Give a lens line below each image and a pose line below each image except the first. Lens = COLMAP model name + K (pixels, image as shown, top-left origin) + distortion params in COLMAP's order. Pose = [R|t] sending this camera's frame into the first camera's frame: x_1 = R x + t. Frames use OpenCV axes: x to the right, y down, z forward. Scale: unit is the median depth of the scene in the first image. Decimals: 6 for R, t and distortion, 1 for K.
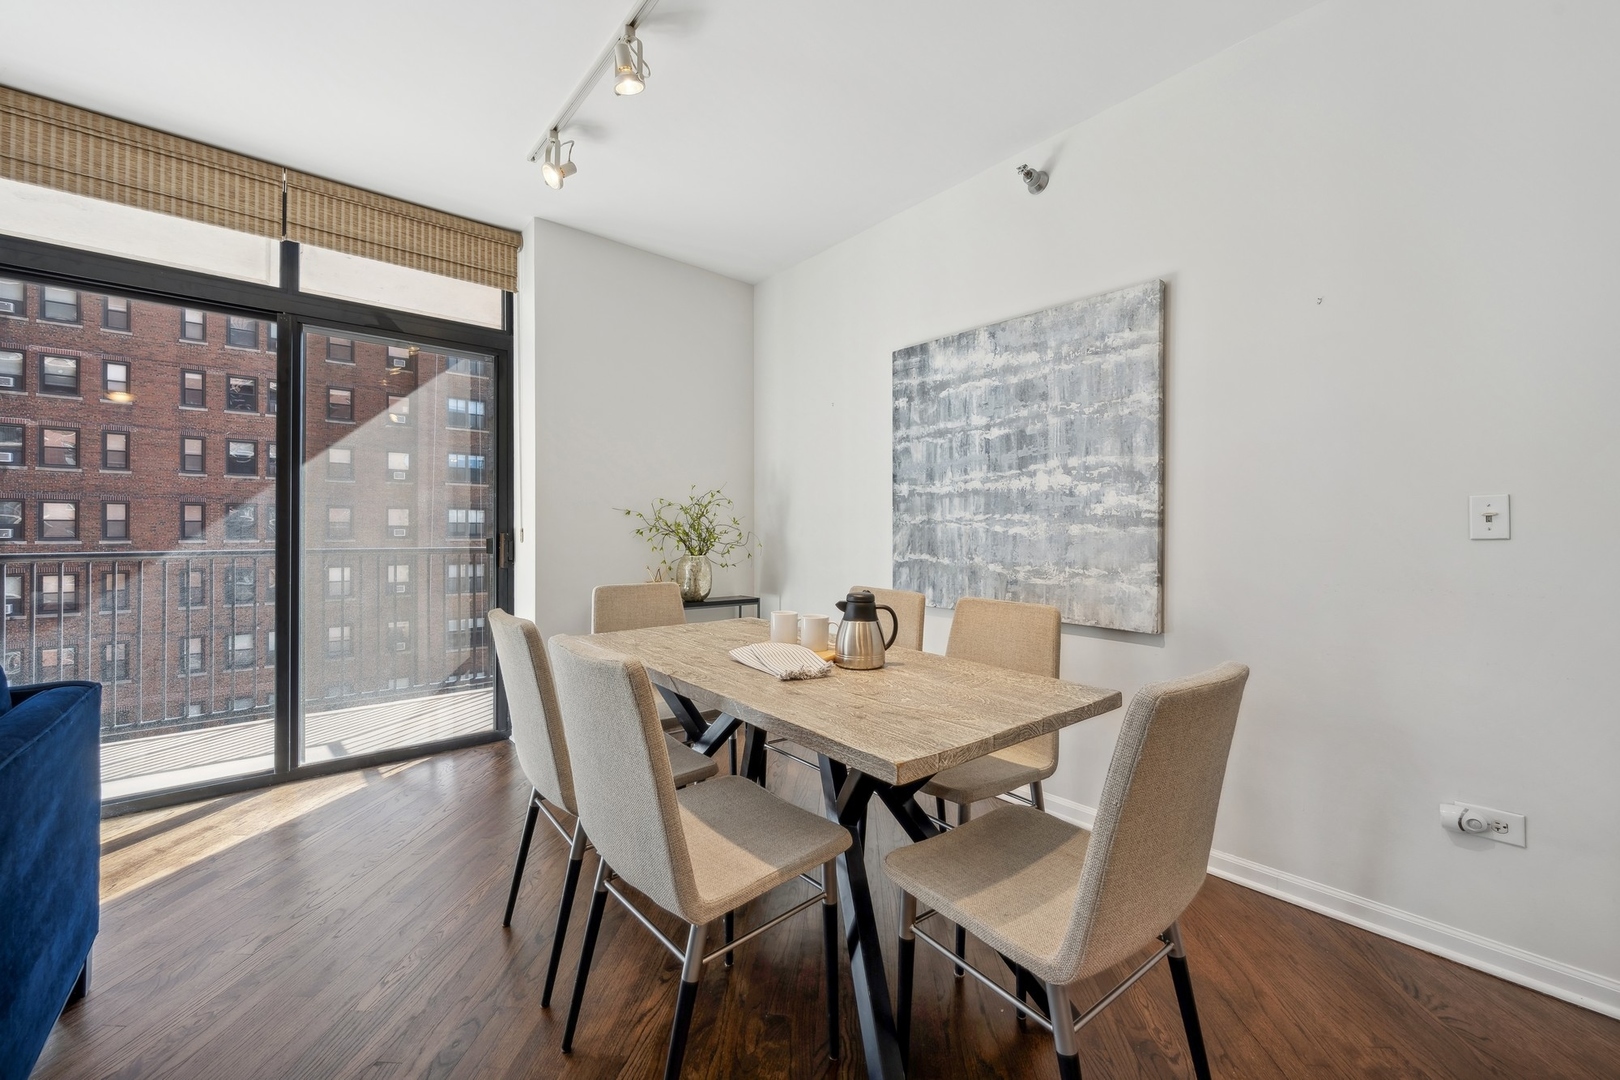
lens RADIAL K [[651.2, 0, 815.0], [0, 651.2, 531.9], [0, 0, 1]] dist [-0.002419, -0.000653]
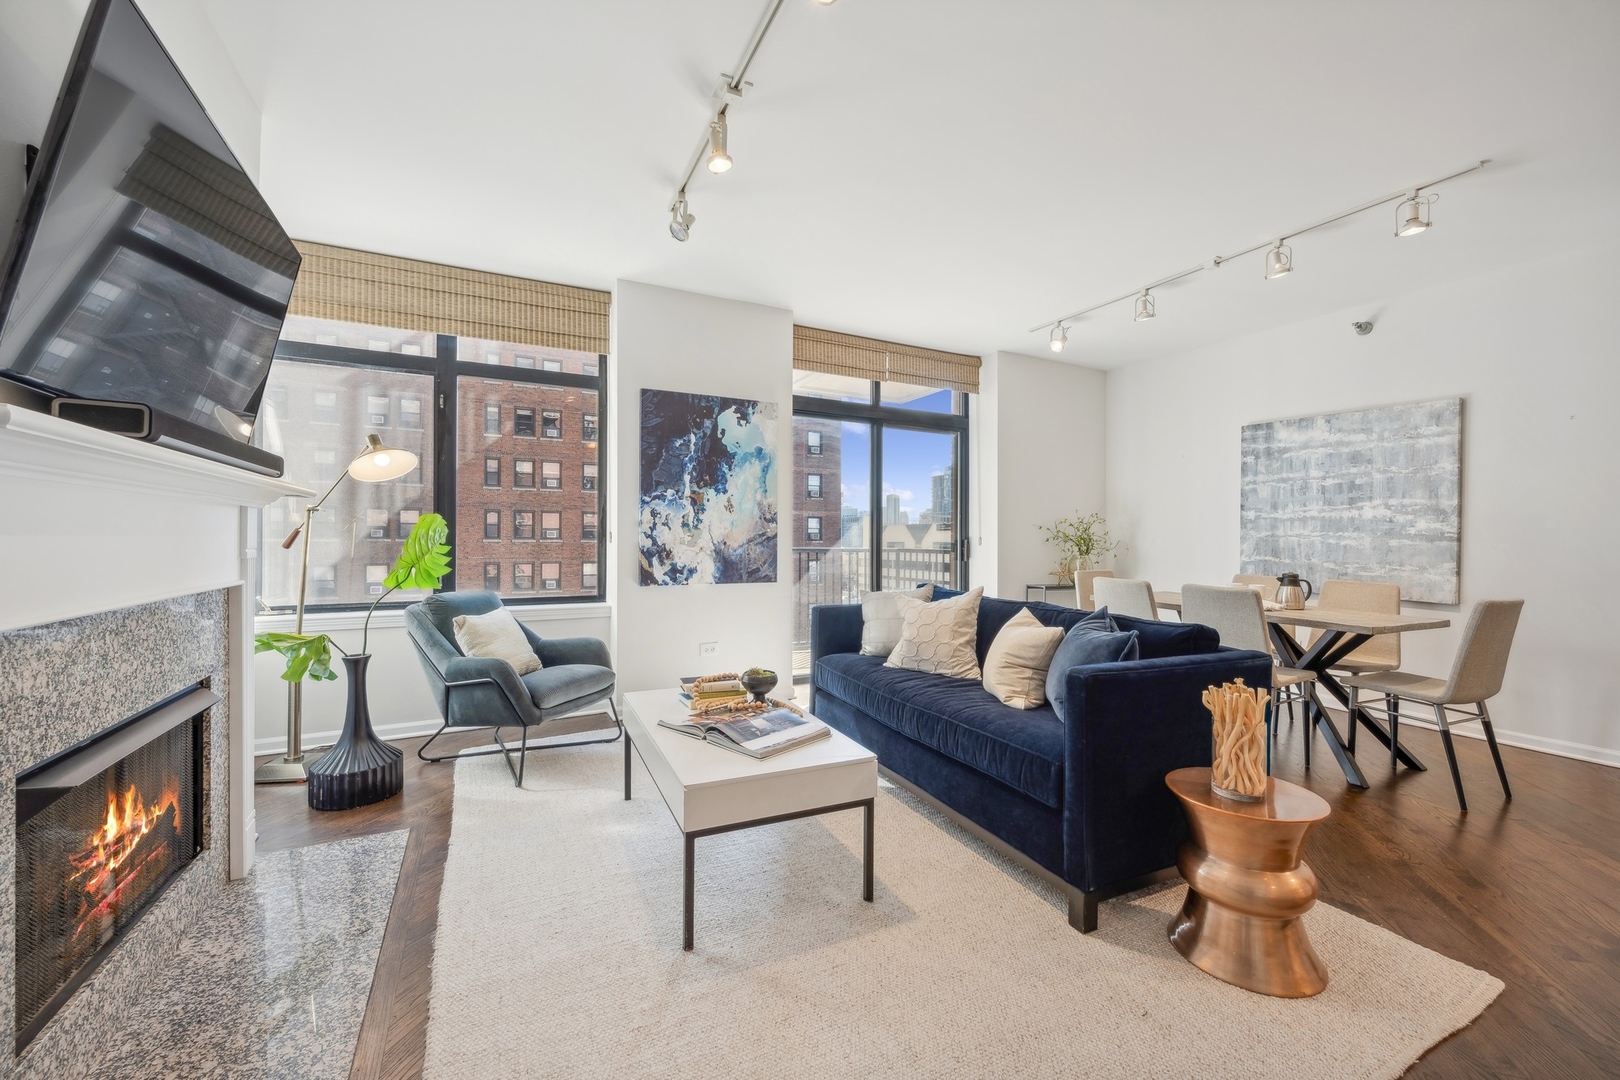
lens RADIAL K [[651.2, 0, 814.1], [0, 651.2, 532.4], [0, 0, 1]] dist [-0.002419, -0.000653]
pose [[0.972243, 0.007862, -0.233842, -0.546796], [-0.009273, 0.999945, -0.004935, -0.006267], [0.233791, 0.006966, 0.972262, -0.803870]]
